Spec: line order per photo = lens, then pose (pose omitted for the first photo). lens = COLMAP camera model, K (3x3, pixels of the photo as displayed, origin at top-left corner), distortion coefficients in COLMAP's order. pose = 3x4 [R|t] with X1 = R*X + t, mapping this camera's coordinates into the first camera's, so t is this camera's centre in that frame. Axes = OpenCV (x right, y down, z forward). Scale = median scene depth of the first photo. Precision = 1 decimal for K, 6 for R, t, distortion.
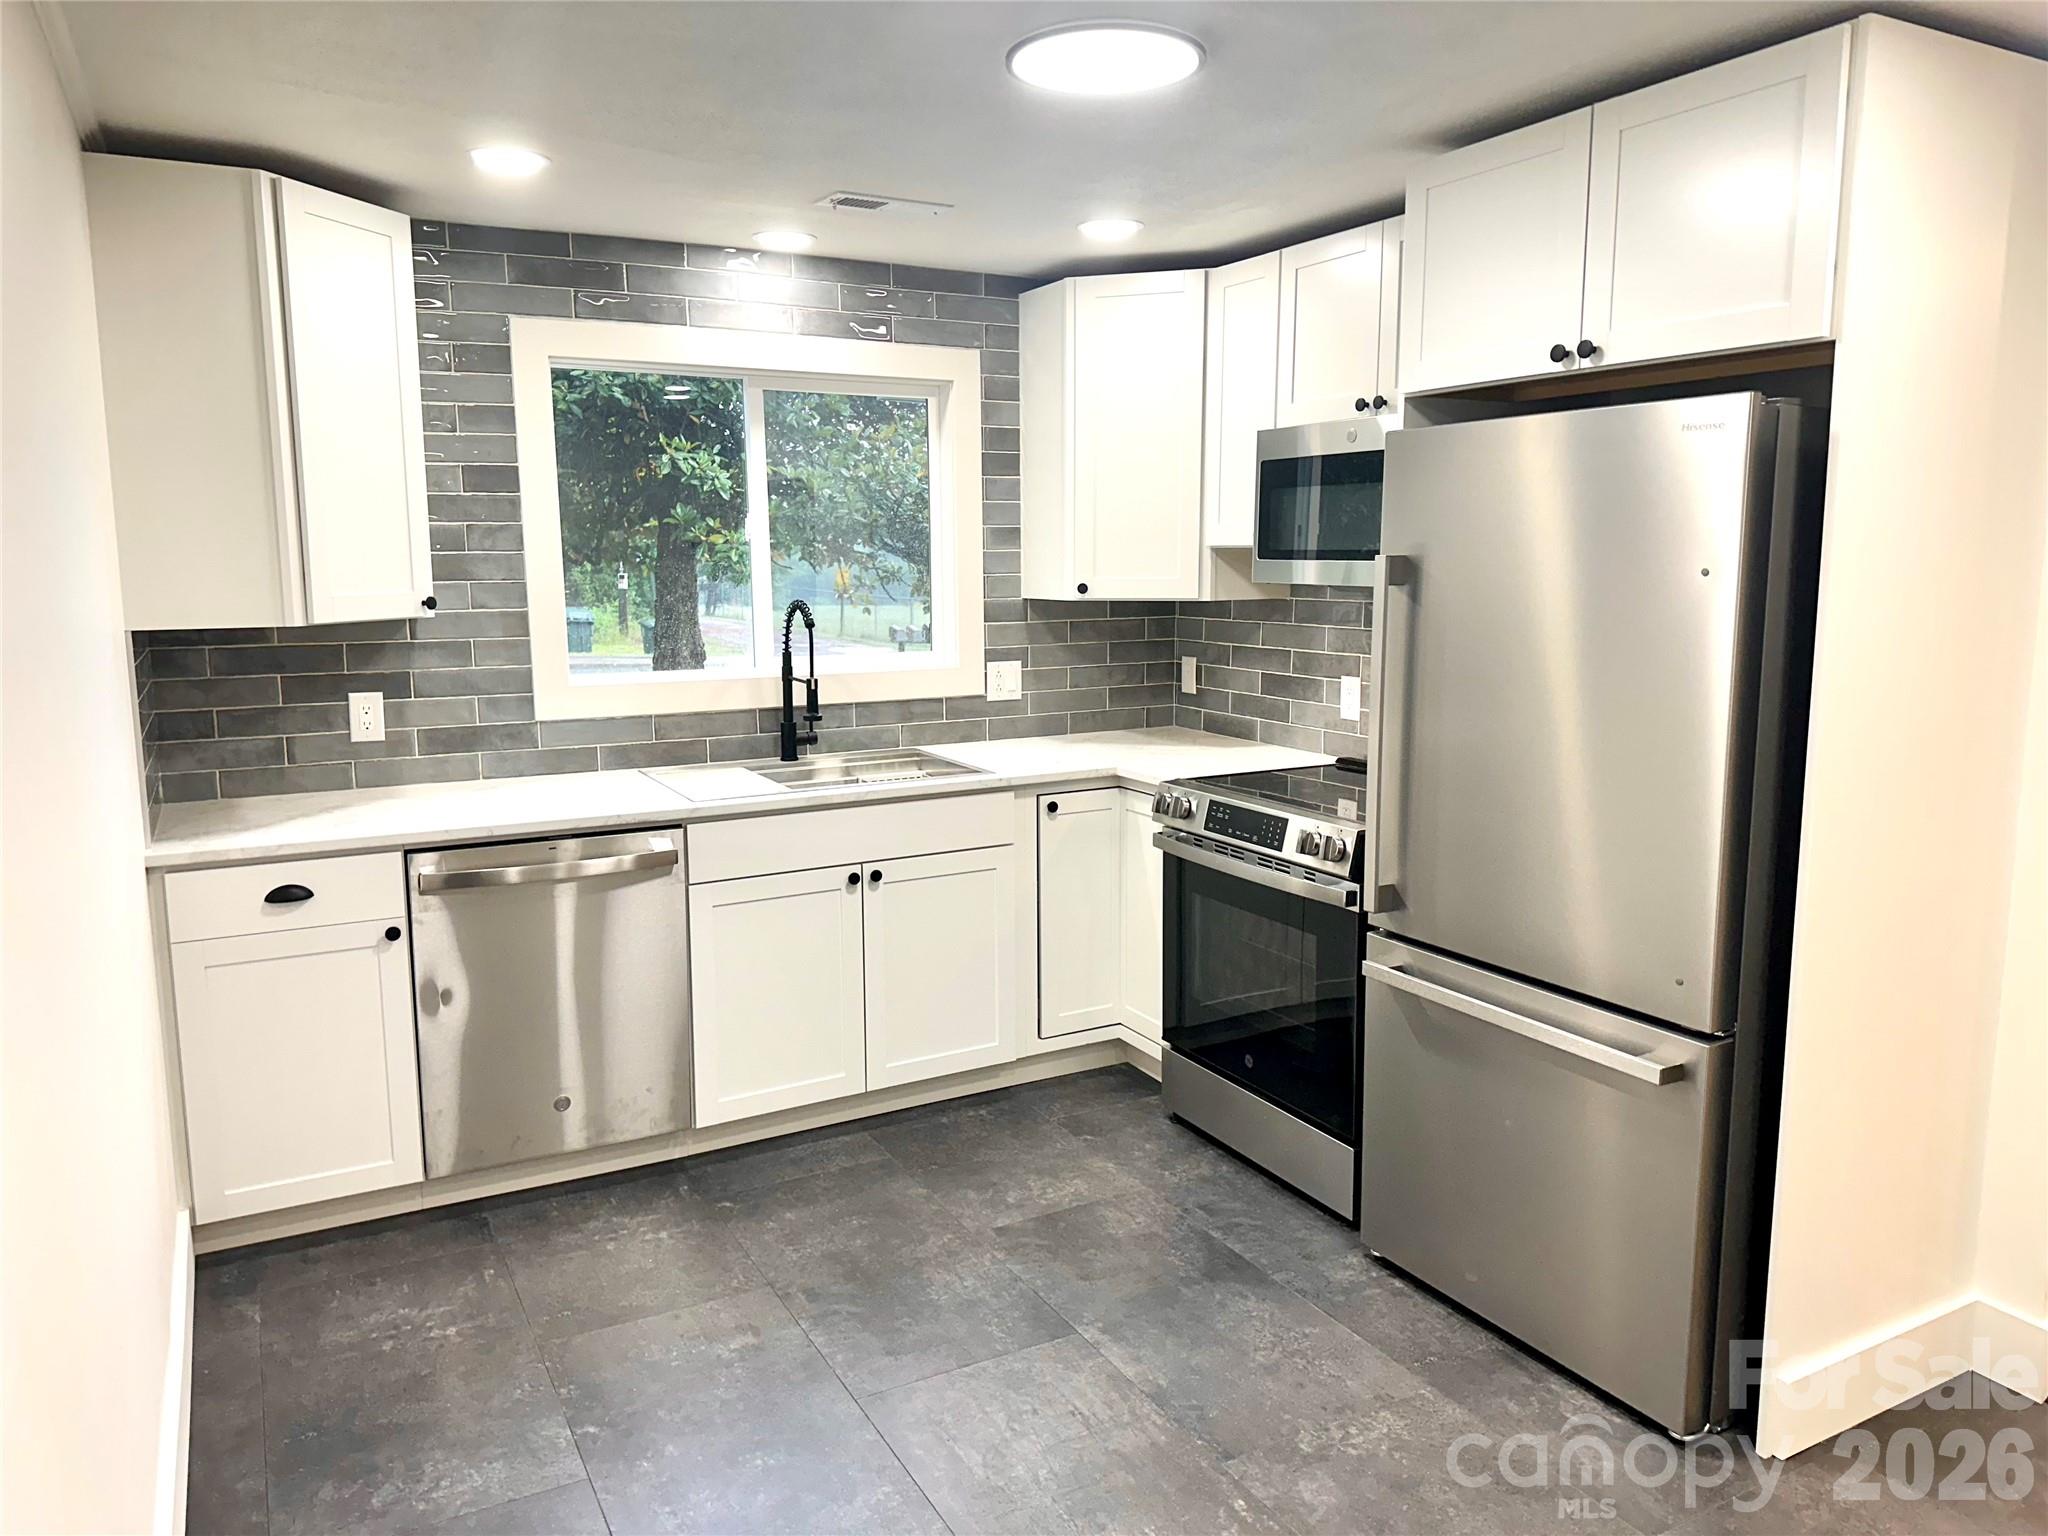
lens RADIAL K [[1428.7, 0, 1029.4], [0, 1428.7, 762.2], [0, 0, 1]] dist [0.072902, -0.092555]
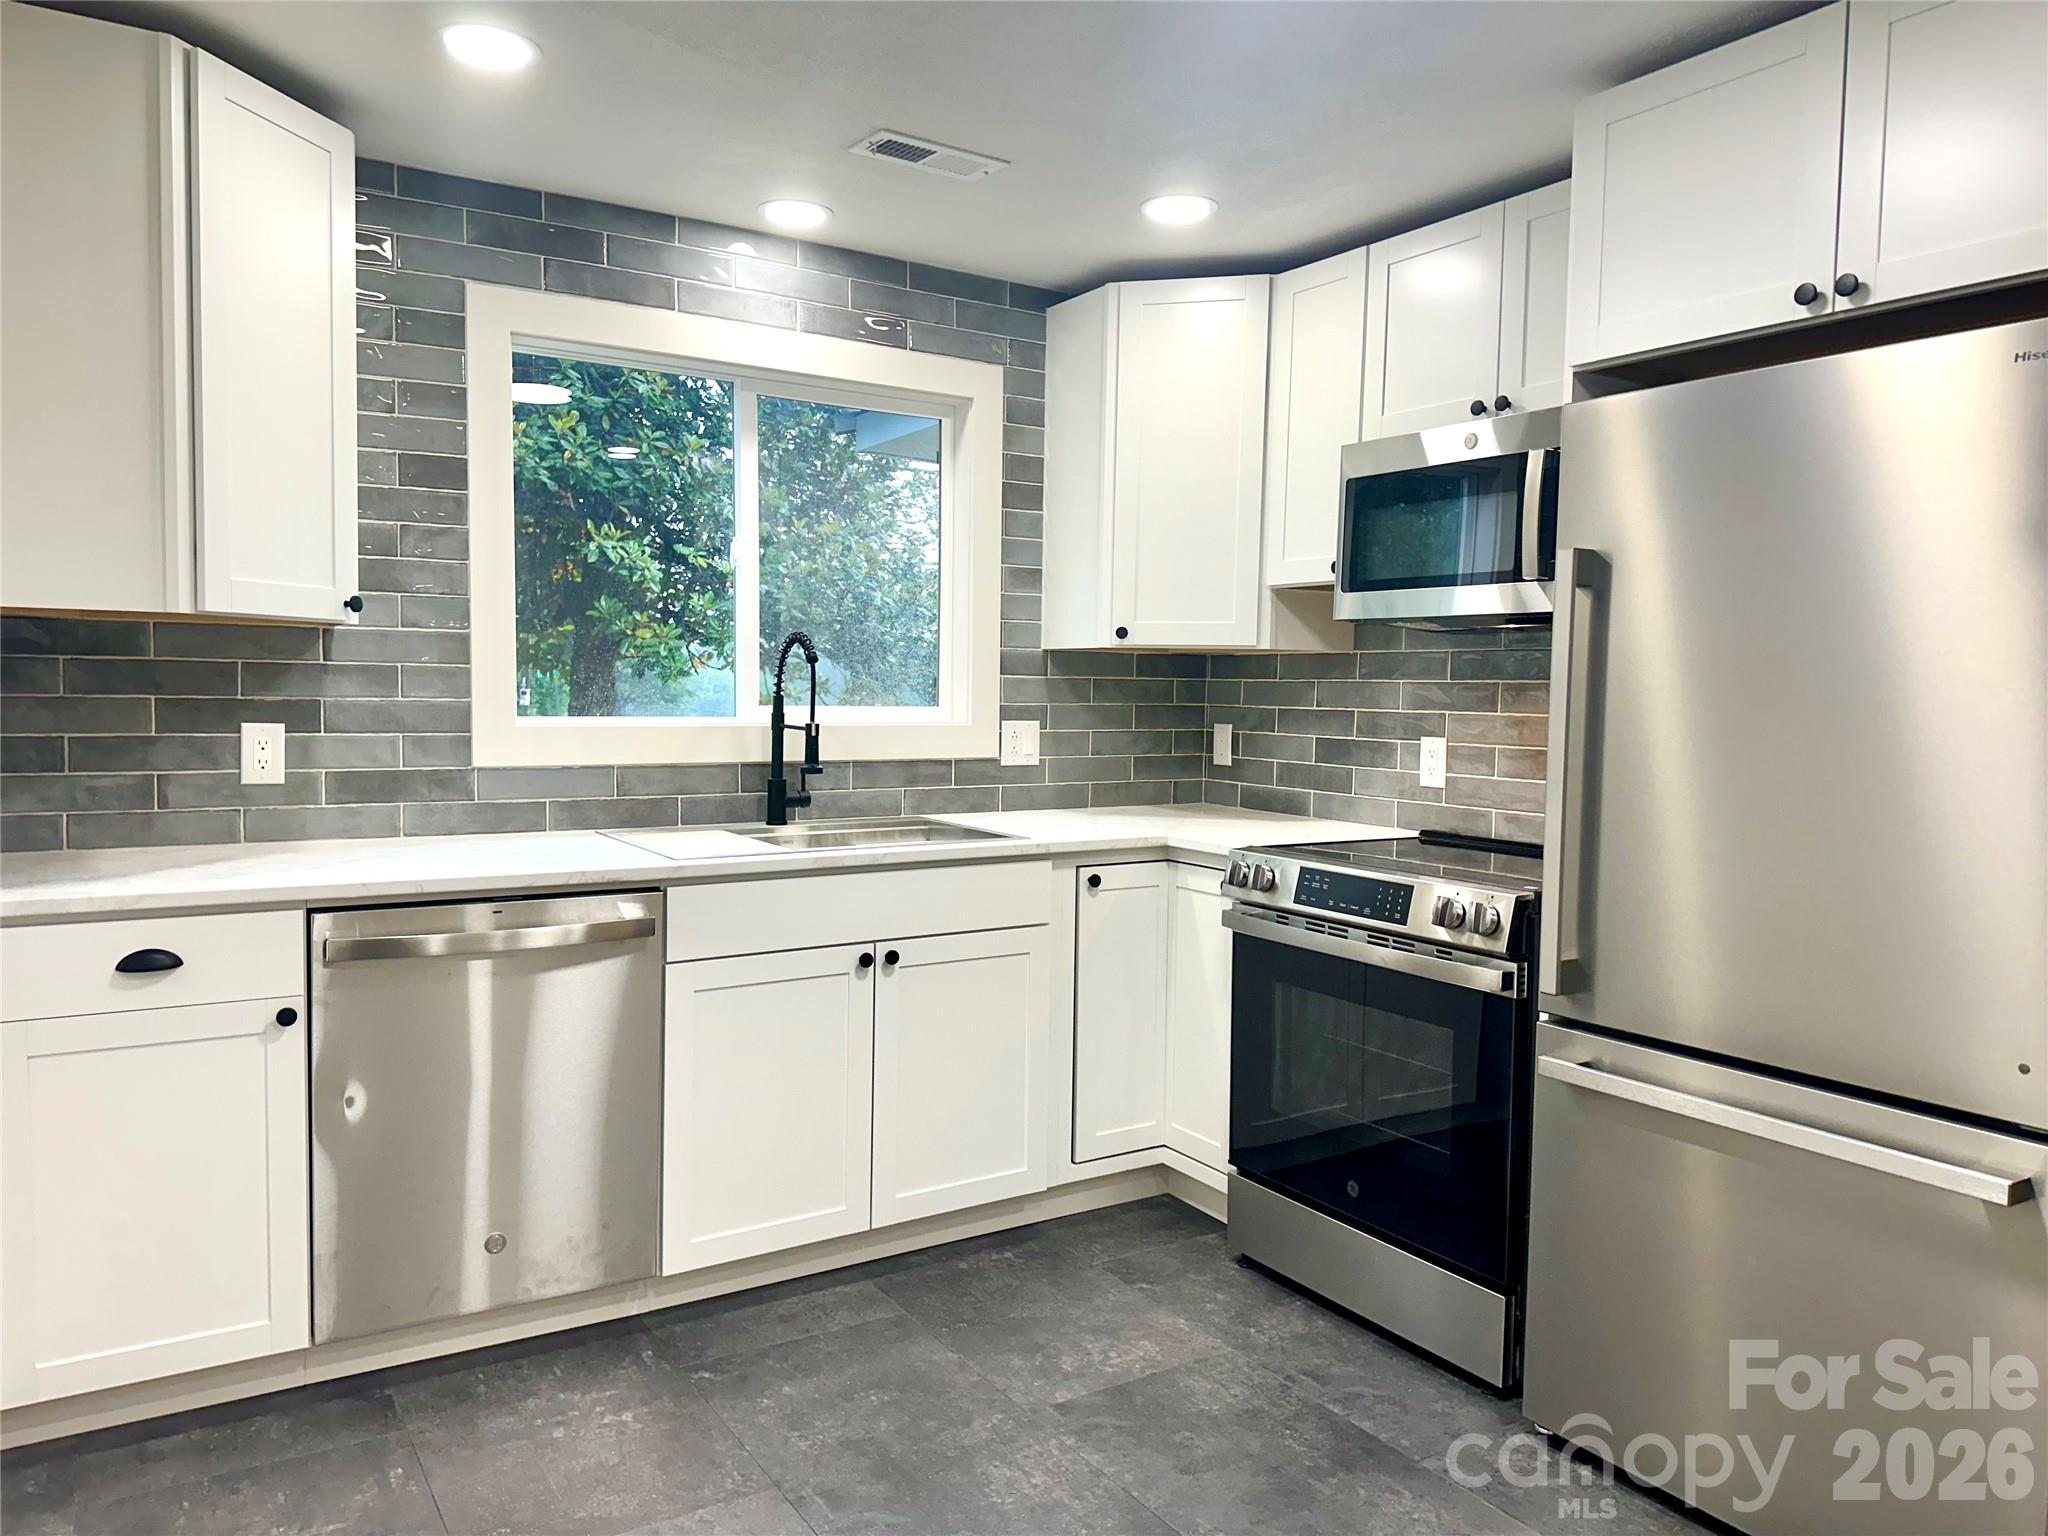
lens RADIAL K [[1433.3, 0, 1031.1], [0, 1433.3, 776.8], [0, 0, 1]] dist [0.055262, -0.059998]
pose [[0.997553, 0.017989, 0.067563, -0.083320], [-0.012305, 0.996421, -0.083629, 0.043194], [-0.068826, 0.082593, 0.994204, 0.164129]]
